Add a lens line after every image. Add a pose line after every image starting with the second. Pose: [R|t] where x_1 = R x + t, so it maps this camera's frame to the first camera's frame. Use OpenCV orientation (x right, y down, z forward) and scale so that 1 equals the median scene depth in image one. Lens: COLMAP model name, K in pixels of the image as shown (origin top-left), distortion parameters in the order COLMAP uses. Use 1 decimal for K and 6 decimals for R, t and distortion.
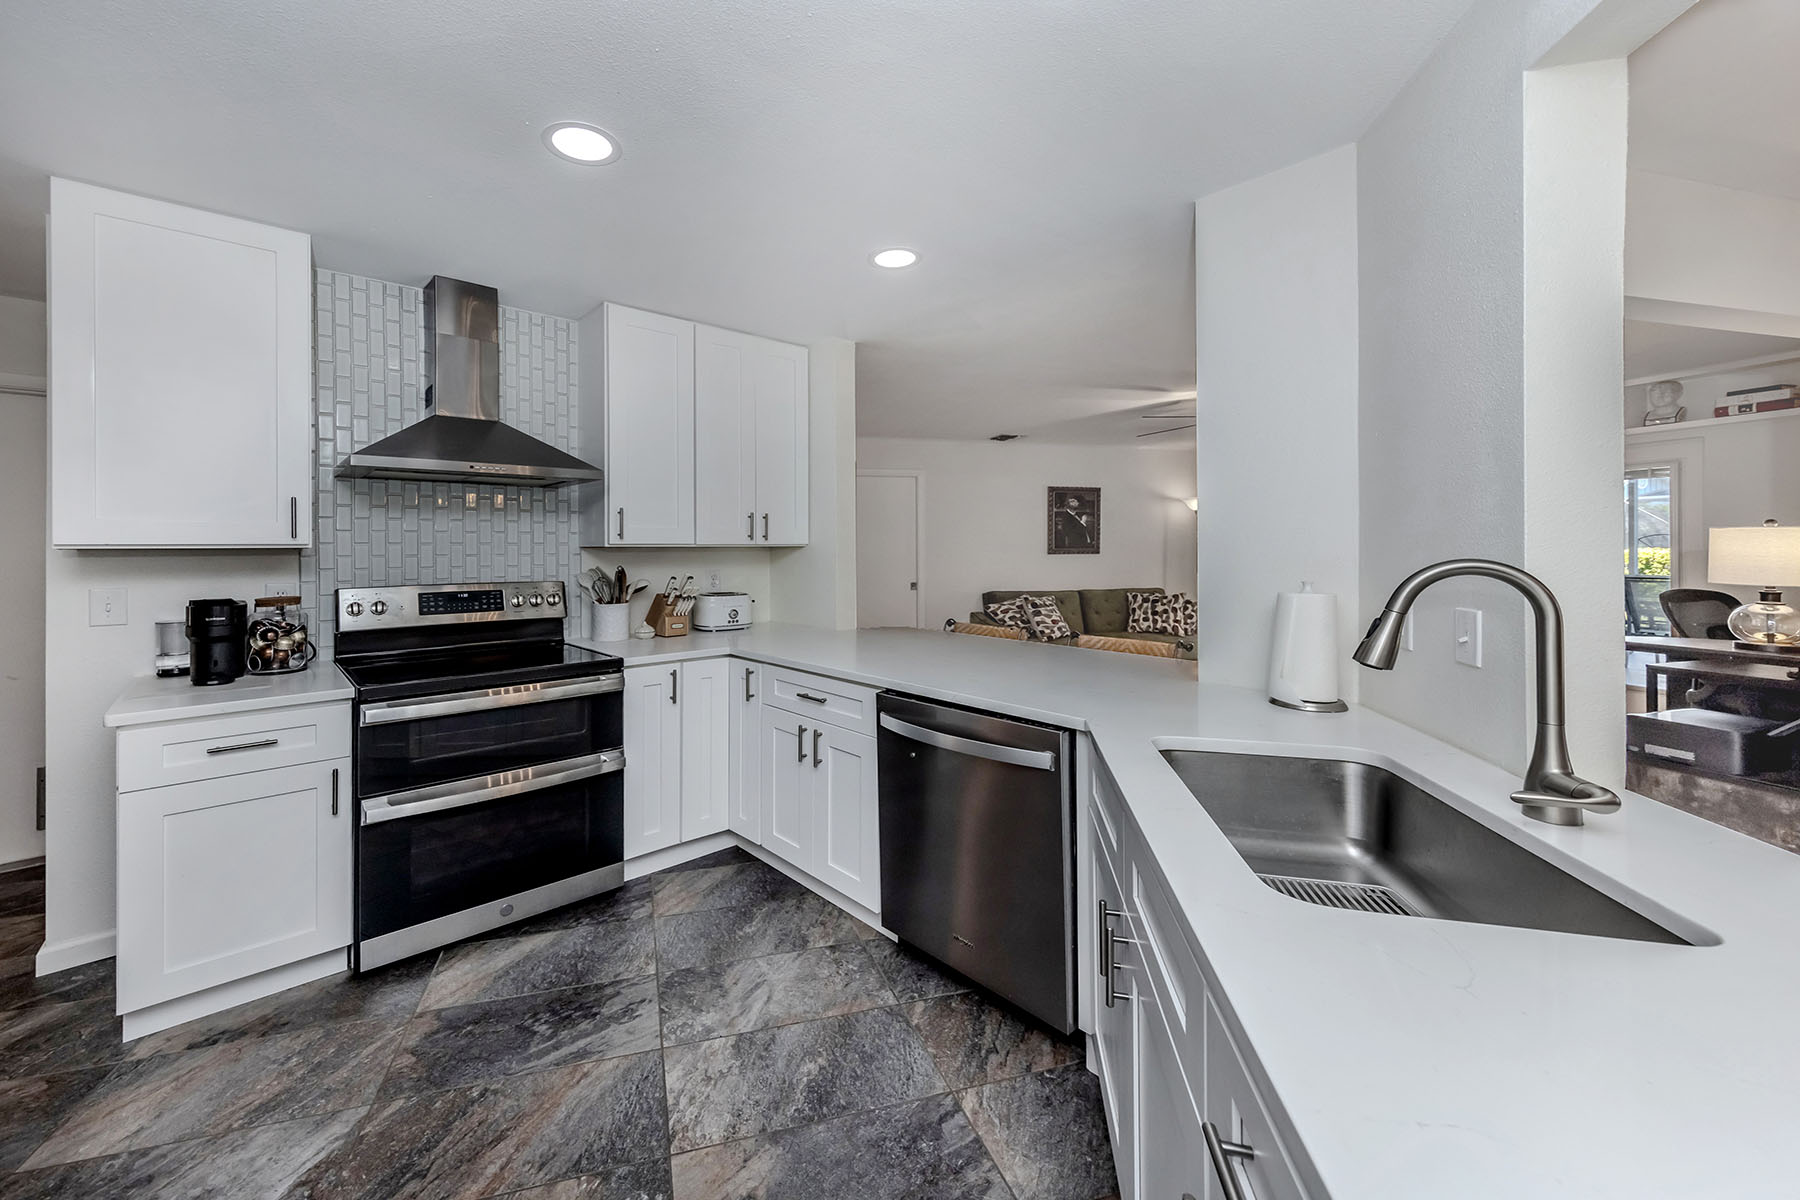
lens RADIAL K [[714.1, 0, 827.2], [0, 714.1, 531.2], [0, 0, 1]] dist [0.002603, 0.001413]
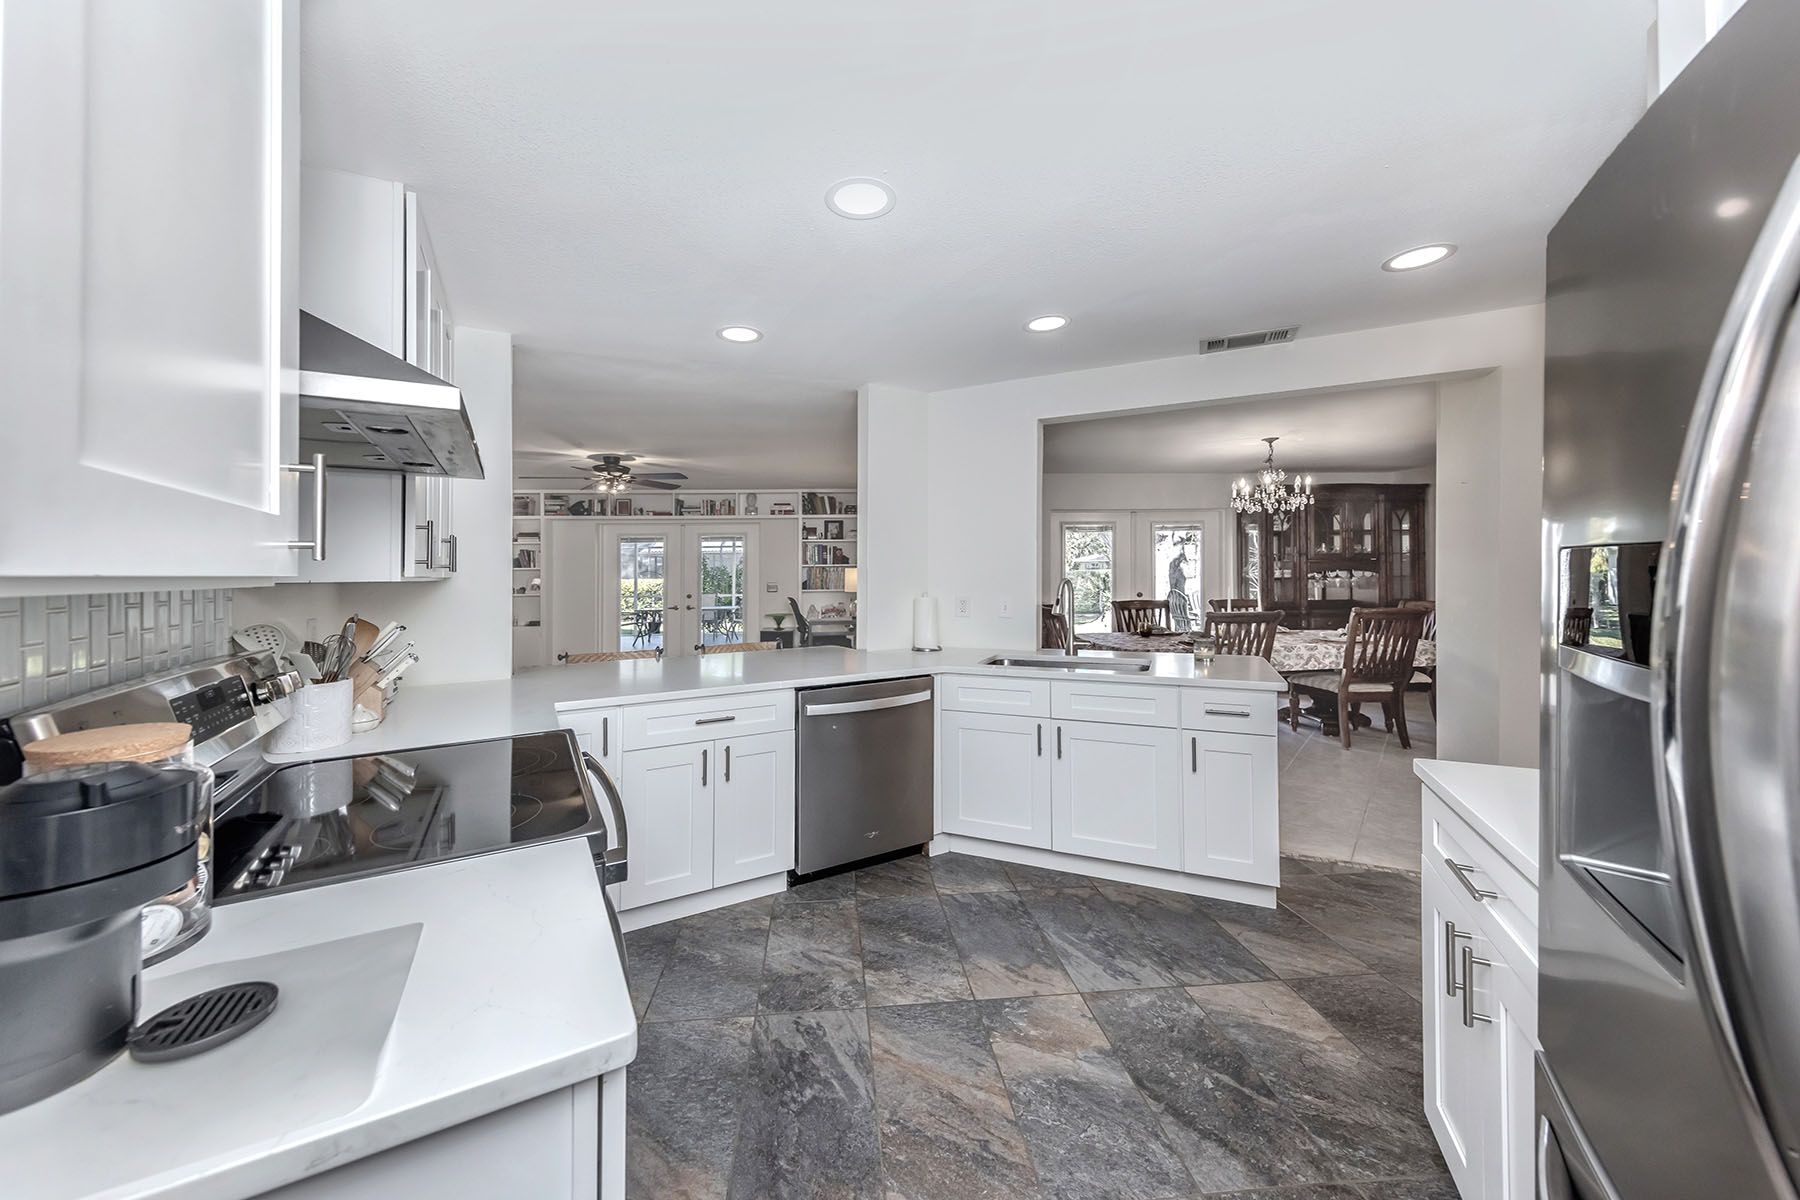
lens RADIAL K [[649.4, 0, 894.0], [0, 649.4, 562.6], [0, 0, 1]] dist [0.014005, -0.001013]
pose [[0.168730, 0.017438, 0.985508, -1.020158], [-0.012769, 0.999798, -0.015505, 0.008649], [-0.985580, -0.009968, 0.168918, 0.619436]]
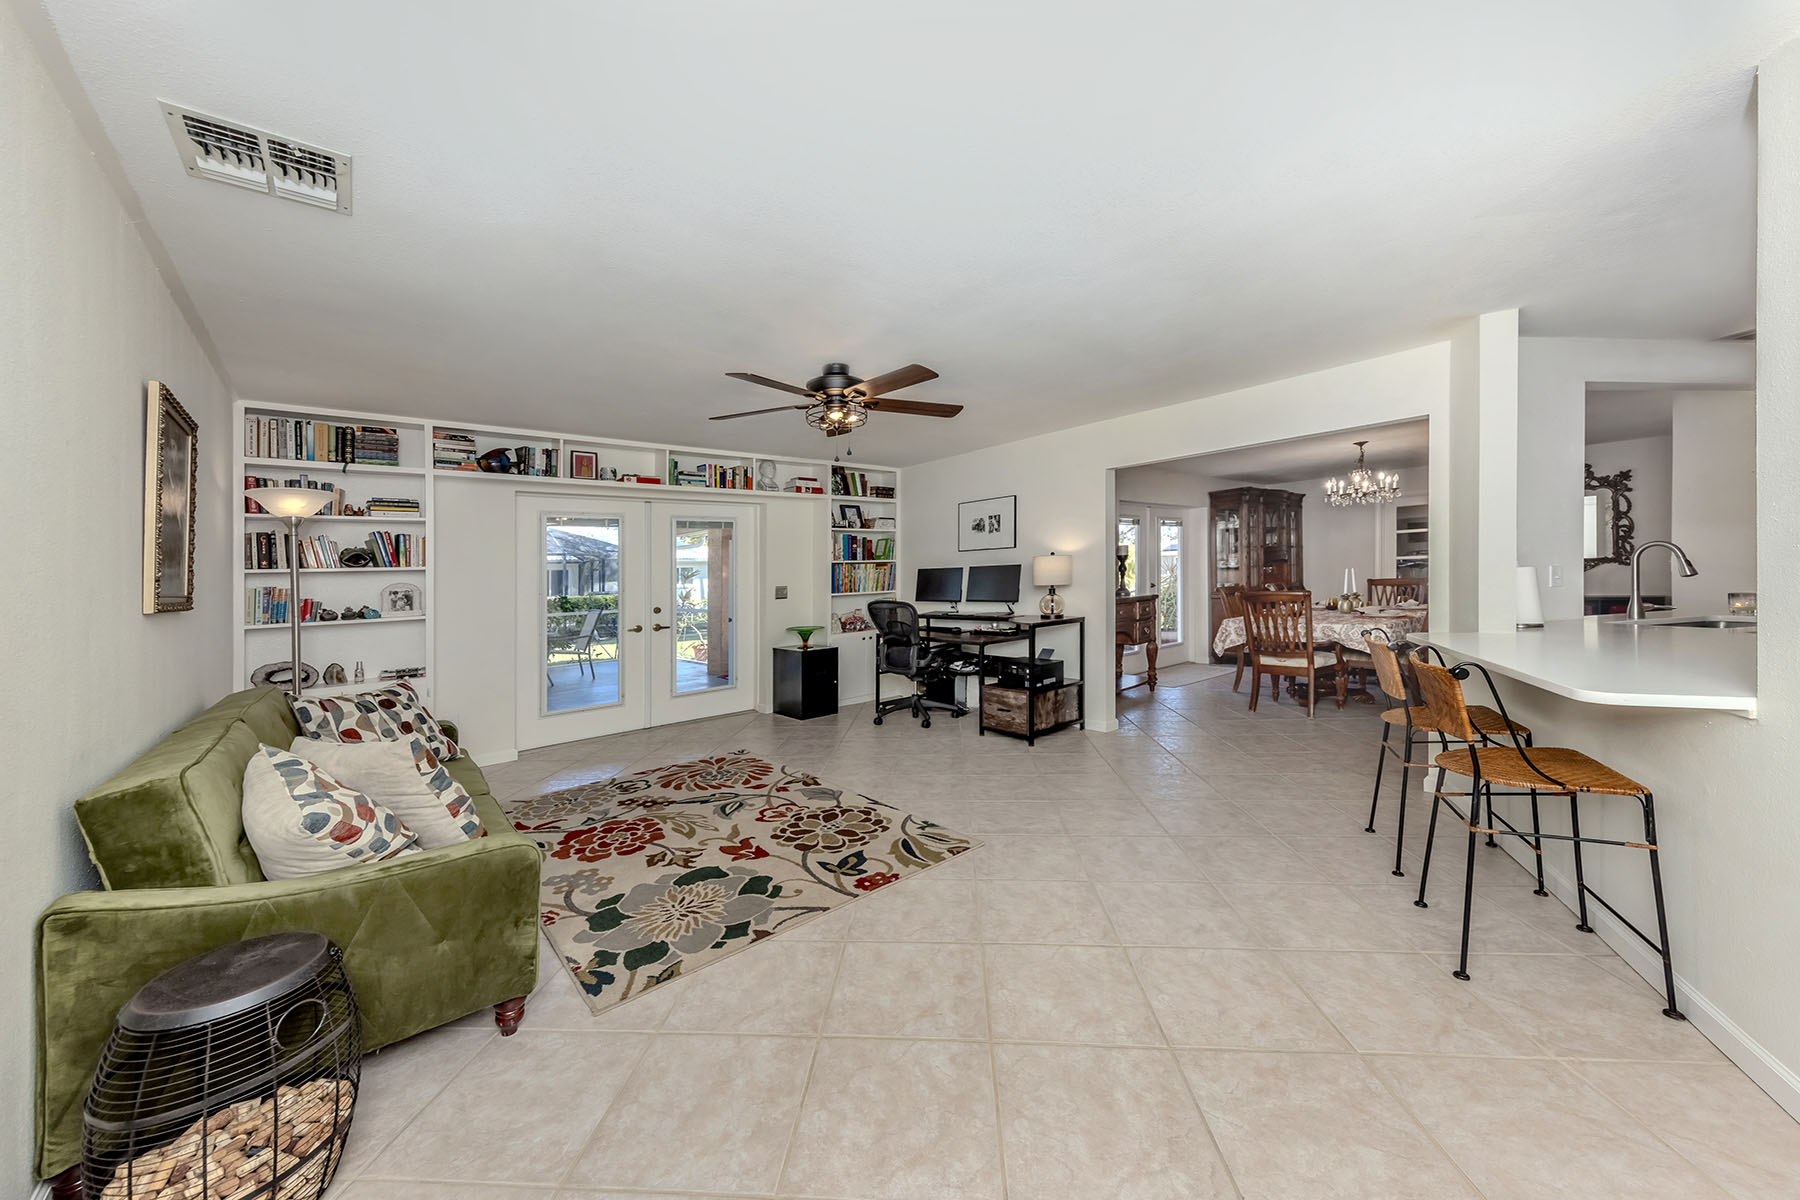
lens RADIAL K [[649.4, 0, 887.7], [0, 649.4, 592.2], [0, 0, 1]] dist [0.014005, -0.001013]
pose [[-0.424227, 0.001762, 0.905554, -0.167346], [0.017421, 0.999829, 0.006216, 0.089387], [-0.905388, 0.018412, -0.424185, 2.627513]]
